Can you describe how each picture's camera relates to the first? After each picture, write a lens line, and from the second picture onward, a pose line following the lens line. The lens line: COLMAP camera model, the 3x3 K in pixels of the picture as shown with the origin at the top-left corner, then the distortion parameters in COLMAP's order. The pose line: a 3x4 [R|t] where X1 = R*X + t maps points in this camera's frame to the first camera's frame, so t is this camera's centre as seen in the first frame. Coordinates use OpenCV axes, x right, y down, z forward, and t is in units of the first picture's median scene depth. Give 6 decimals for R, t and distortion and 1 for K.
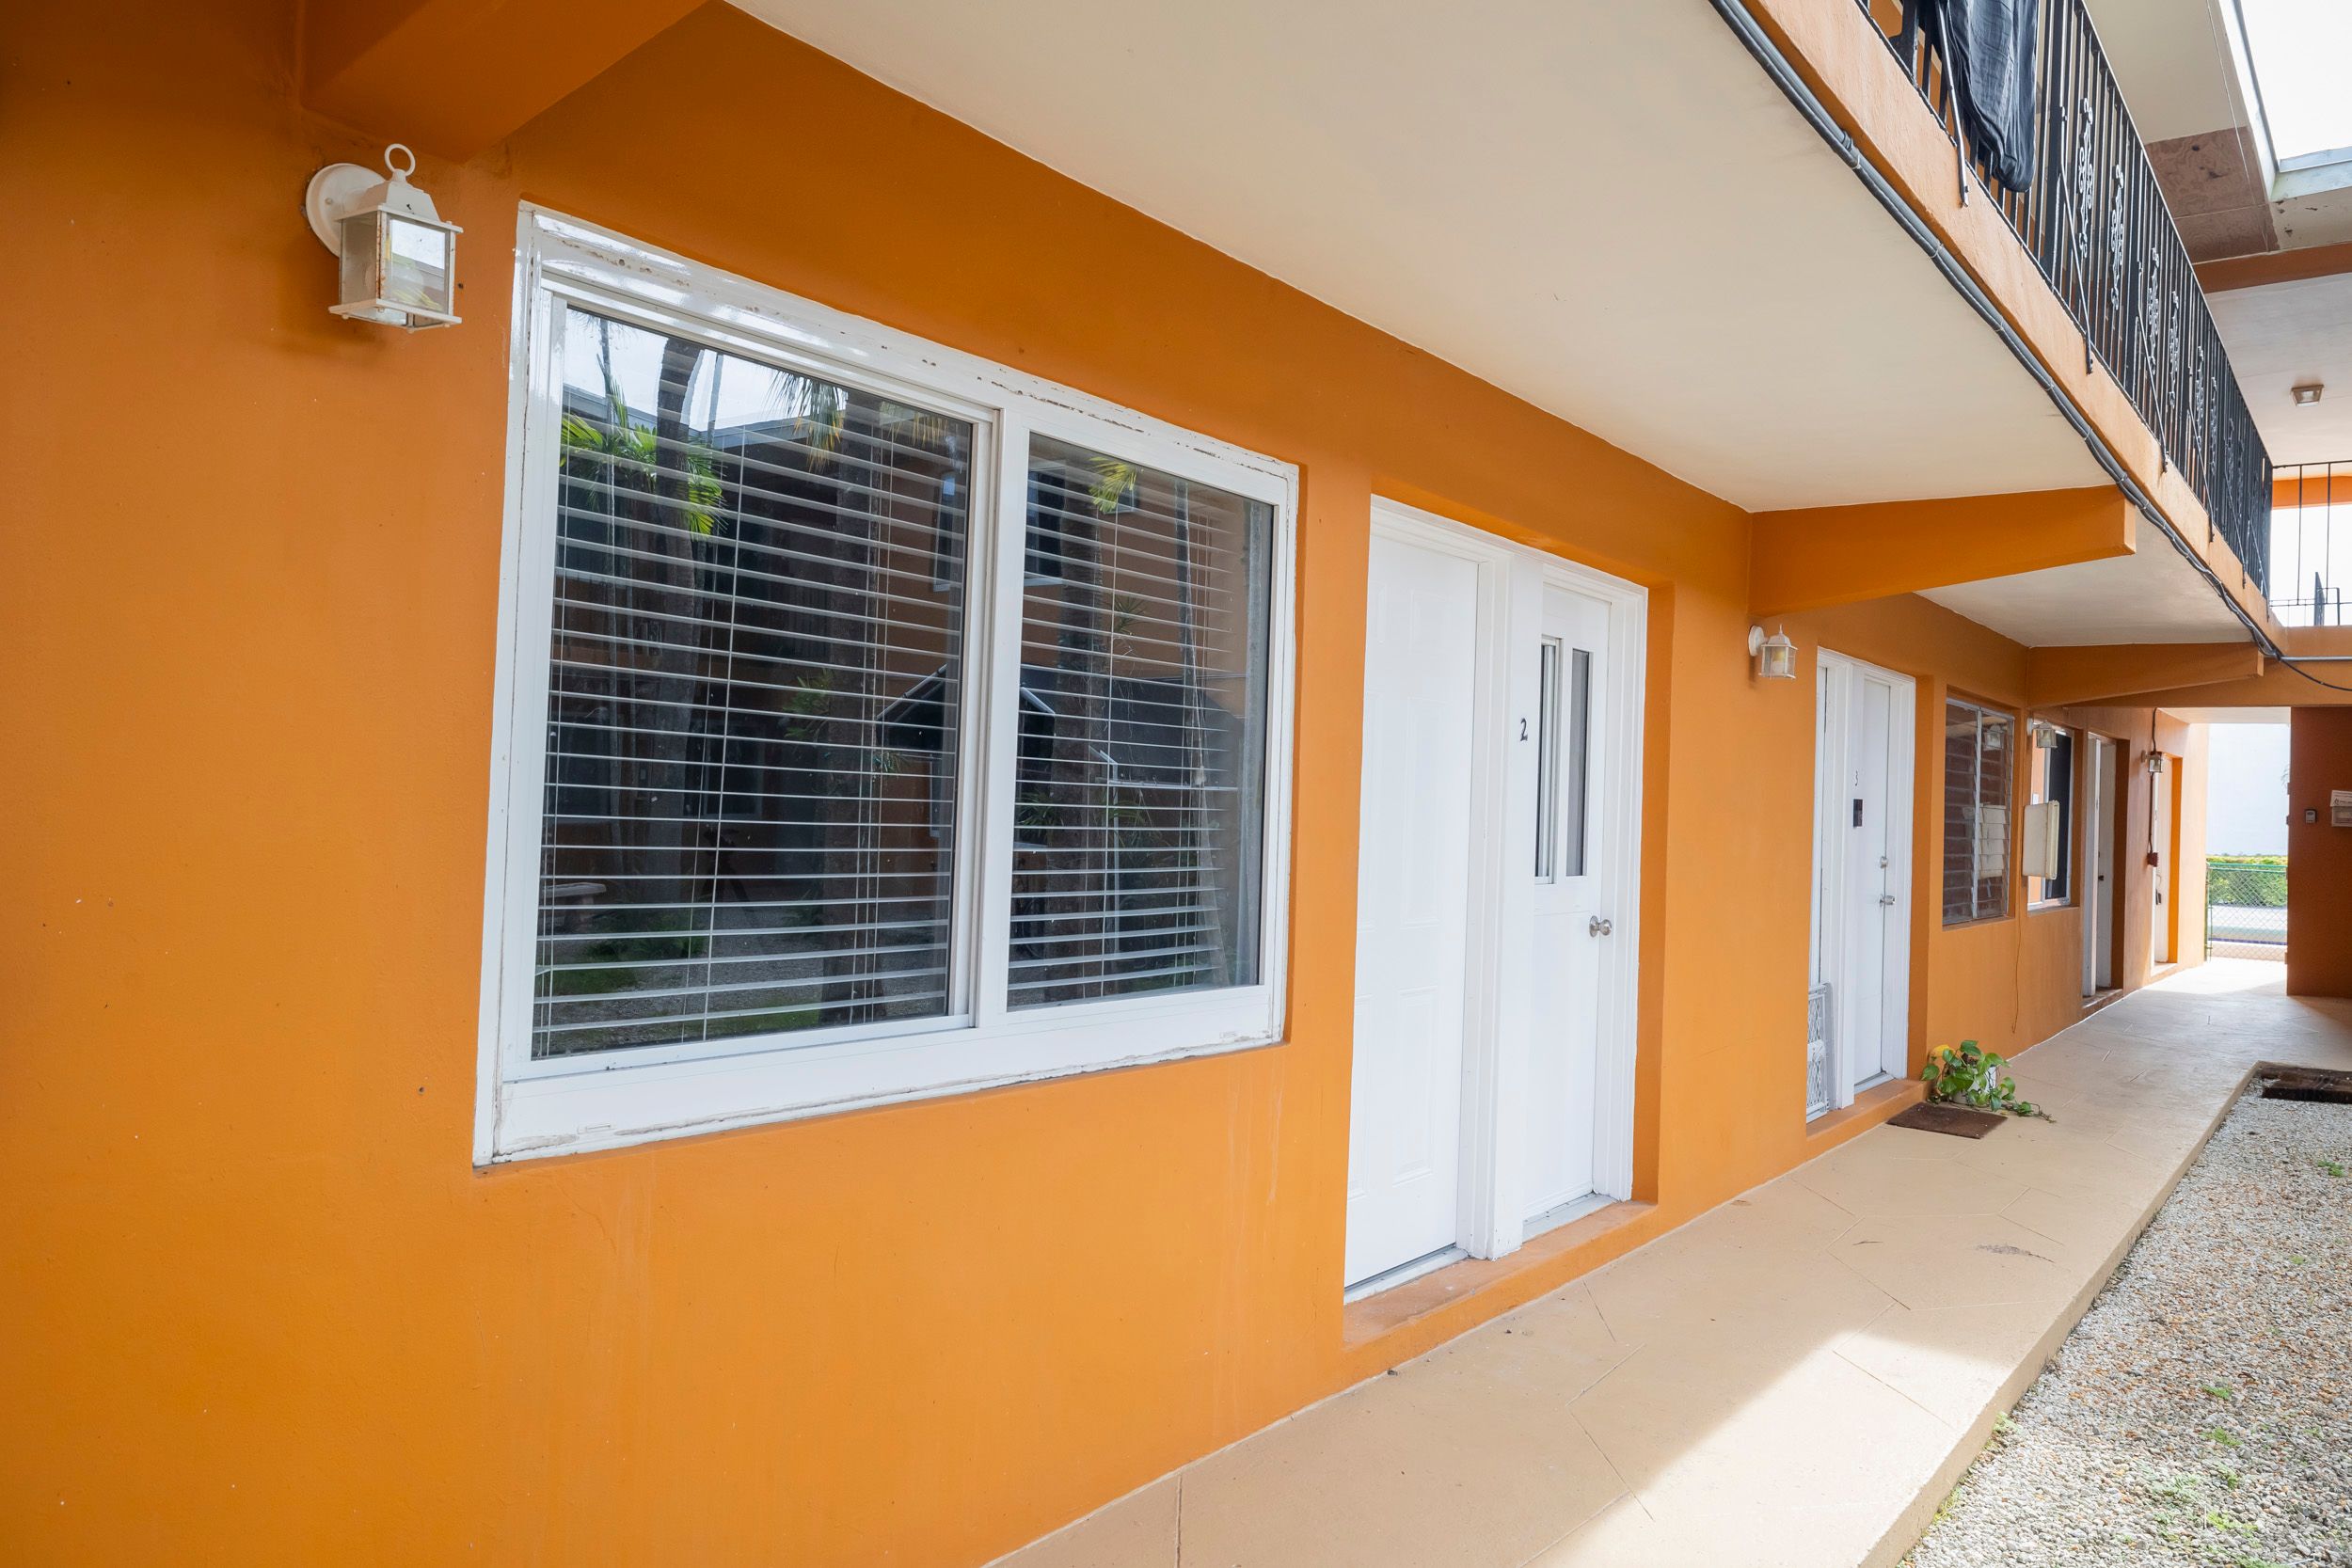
lens RADIAL K [[1628.2, 0, 1176.0], [0, 1628.2, 784.0], [0, 0, 1]] dist [0.003826, 0.000659]
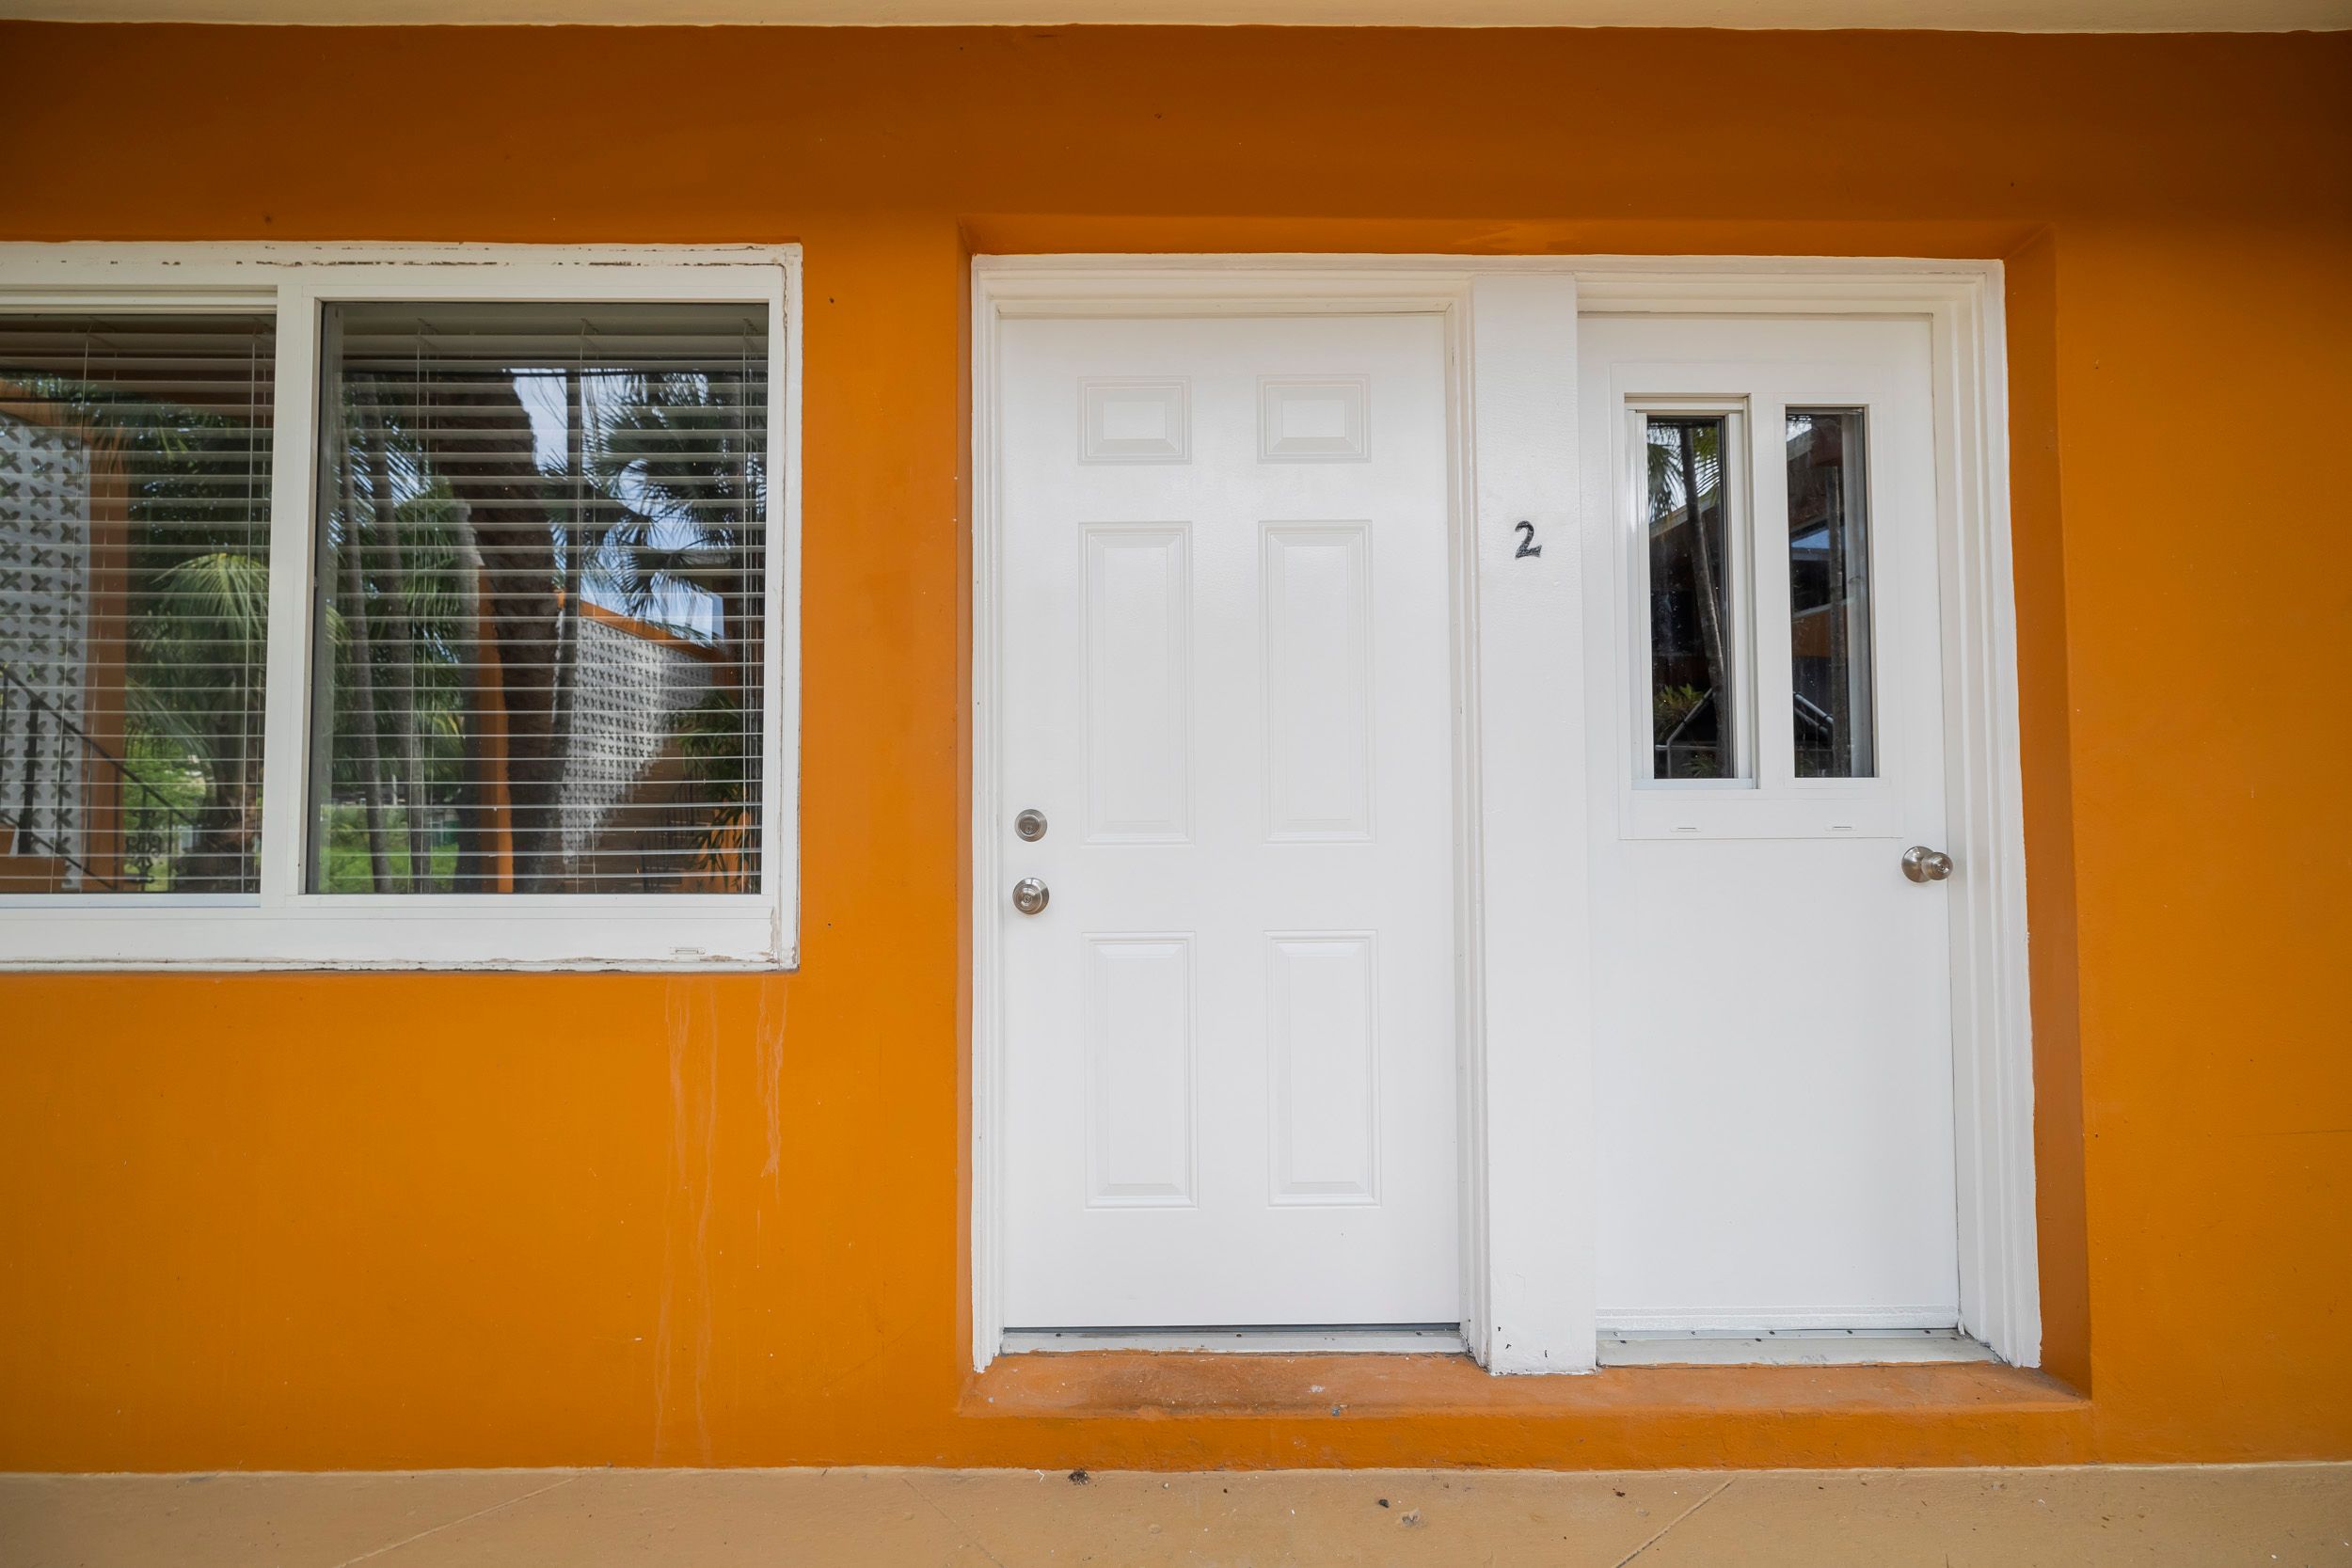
lens RADIAL K [[985.8, 0, 1174.5], [0, 985.8, 771.8], [0, 0, 1]] dist [0.001402, 0.000104]
pose [[0.616651, -0.056289, -0.785221, 0.479074], [0.034515, 0.998414, -0.044466, 0.078200], [0.786479, 0.000317, 0.617616, 0.735053]]
